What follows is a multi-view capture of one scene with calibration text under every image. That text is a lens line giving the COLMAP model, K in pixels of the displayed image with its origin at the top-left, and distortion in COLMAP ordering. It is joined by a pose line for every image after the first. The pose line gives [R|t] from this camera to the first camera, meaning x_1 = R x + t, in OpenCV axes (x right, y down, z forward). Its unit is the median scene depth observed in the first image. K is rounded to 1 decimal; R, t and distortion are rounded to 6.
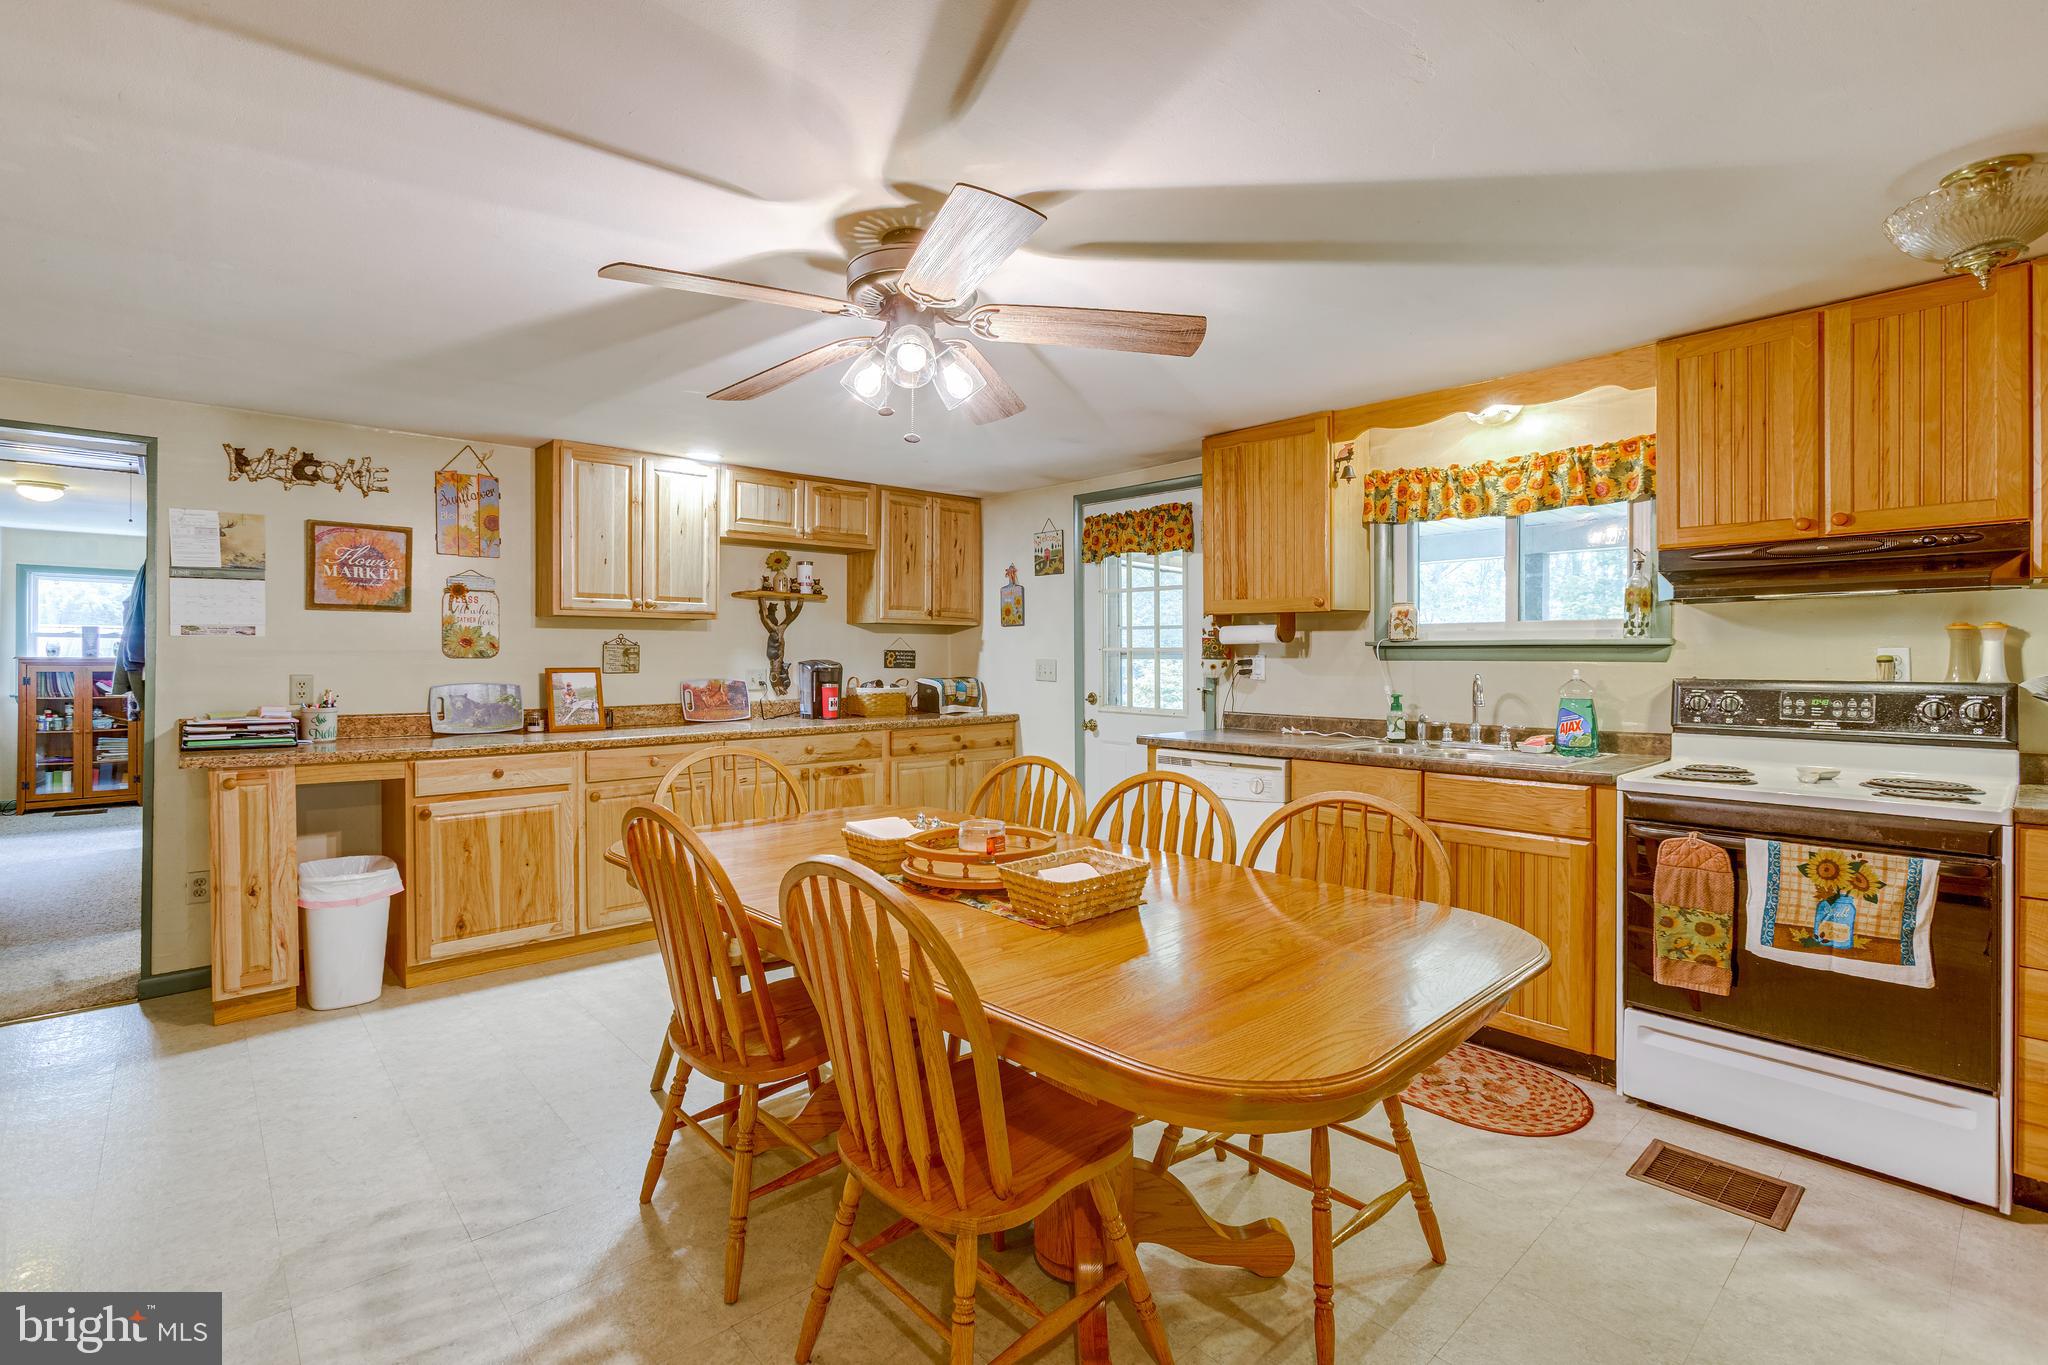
lens RADIAL K [[922.3, 0, 988.5], [0, 922.3, 659.9], [0, 0, 1]] dist [-0.004019, 0.000590]
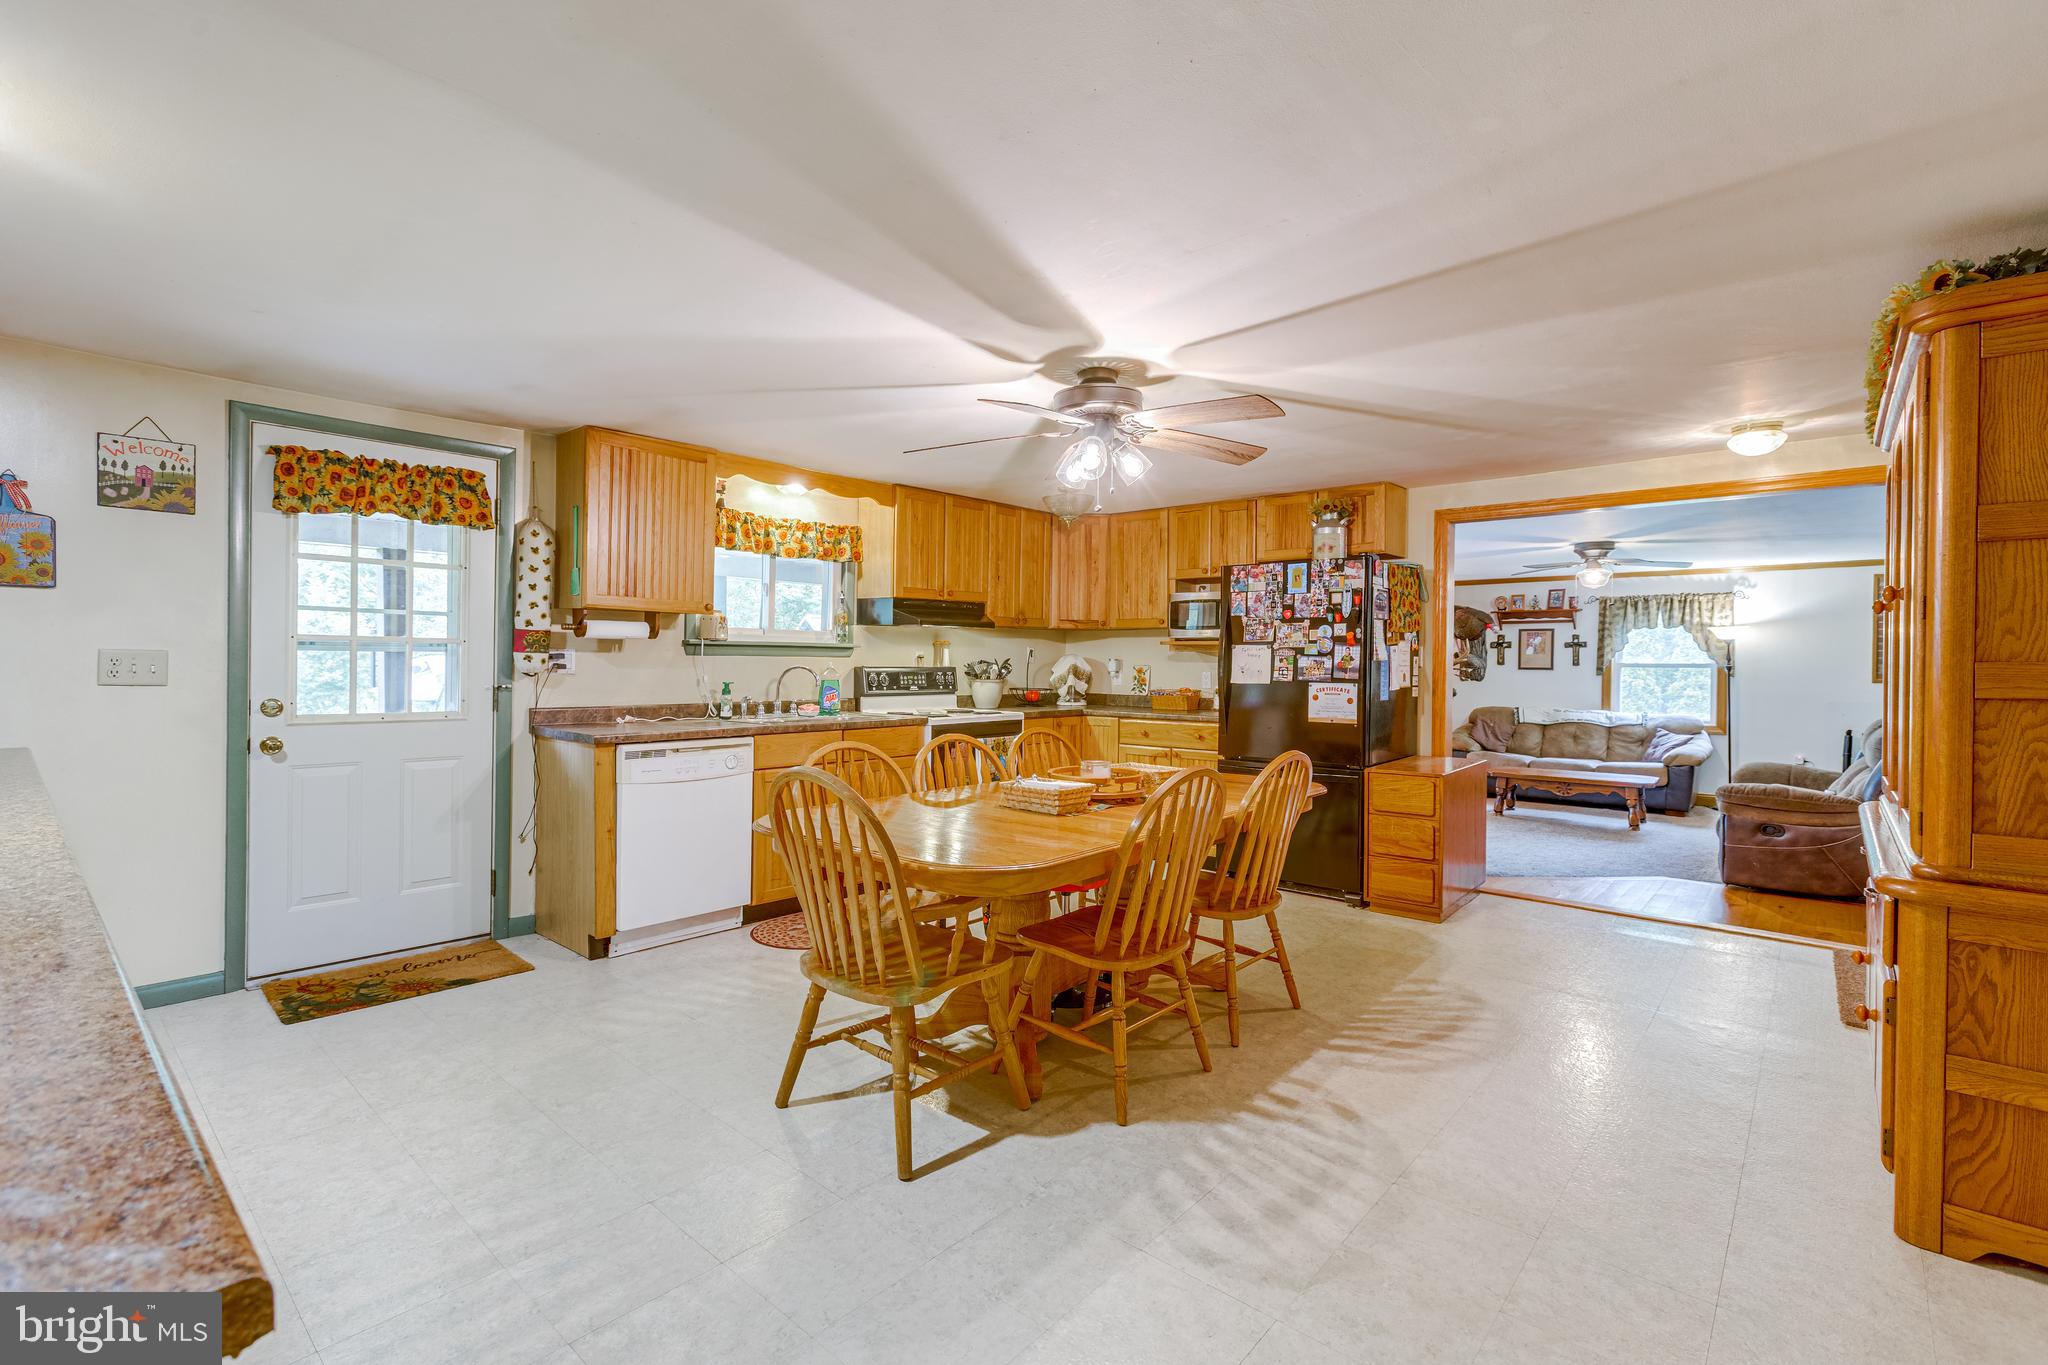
lens RADIAL K [[922.3, 0, 1004.8], [0, 922.3, 679.8], [0, 0, 1]] dist [-0.004019, 0.000590]
pose [[-0.101171, -0.028777, 0.994453, -0.794937], [-0.011851, 0.999545, 0.027719, -0.005677], [-0.994799, -0.008981, -0.101466, 0.669507]]
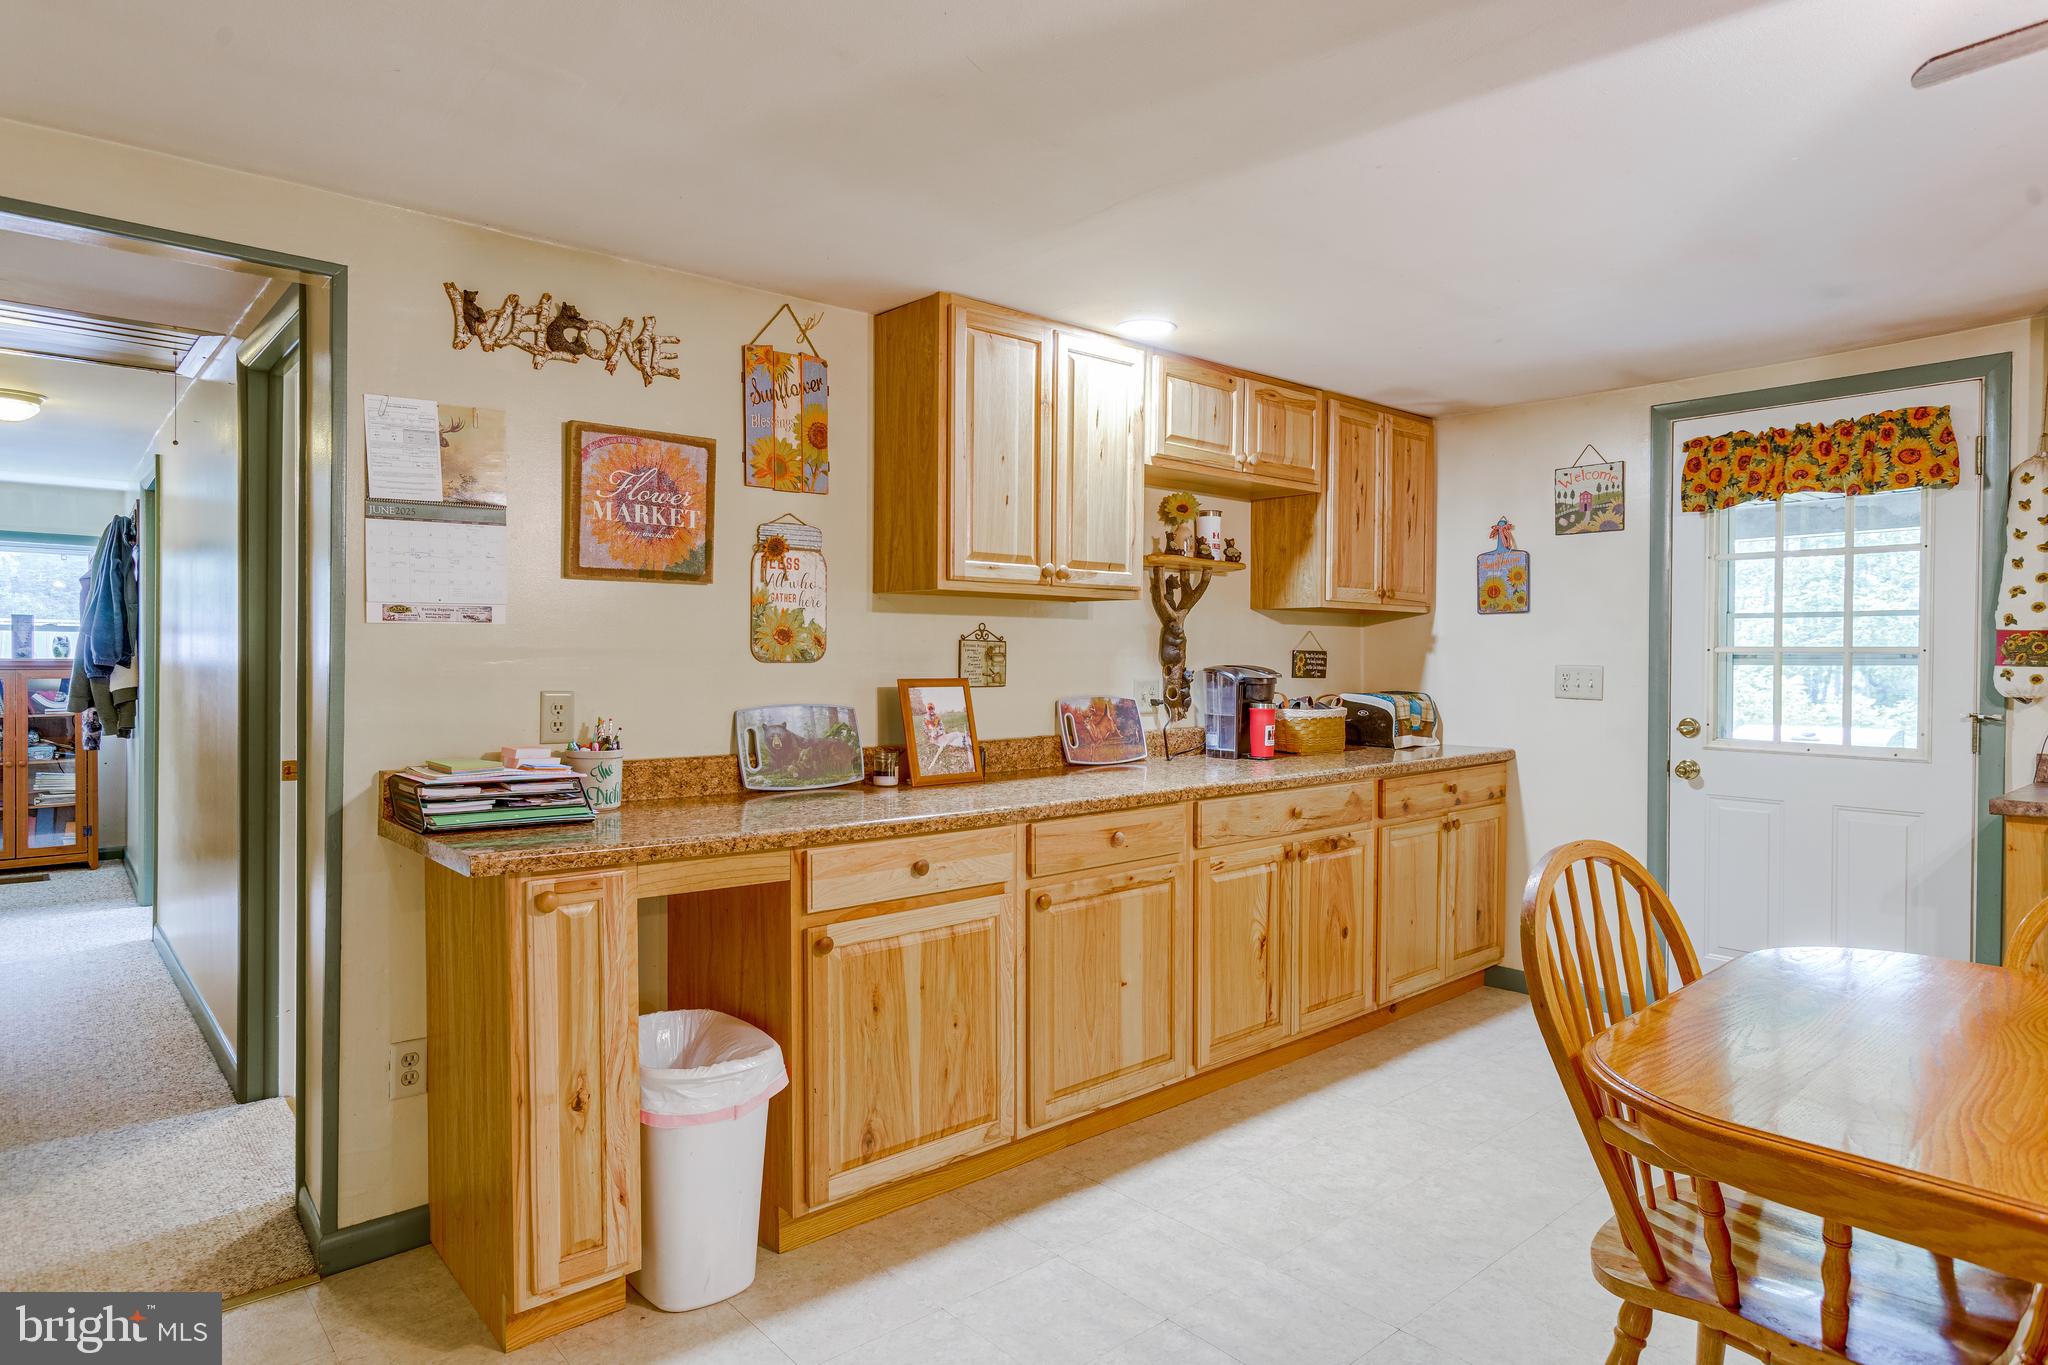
lens RADIAL K [[1141.1, 0, 1001.4], [0, 1141.1, 669.8], [0, 0, 1]] dist [-0.011038, 0.007133]
pose [[0.999898, 0.002013, -0.014126, -0.438698], [-0.001929, 0.999980, 0.005962, -0.001908], [0.014137, -0.005934, 0.999882, 0.279729]]
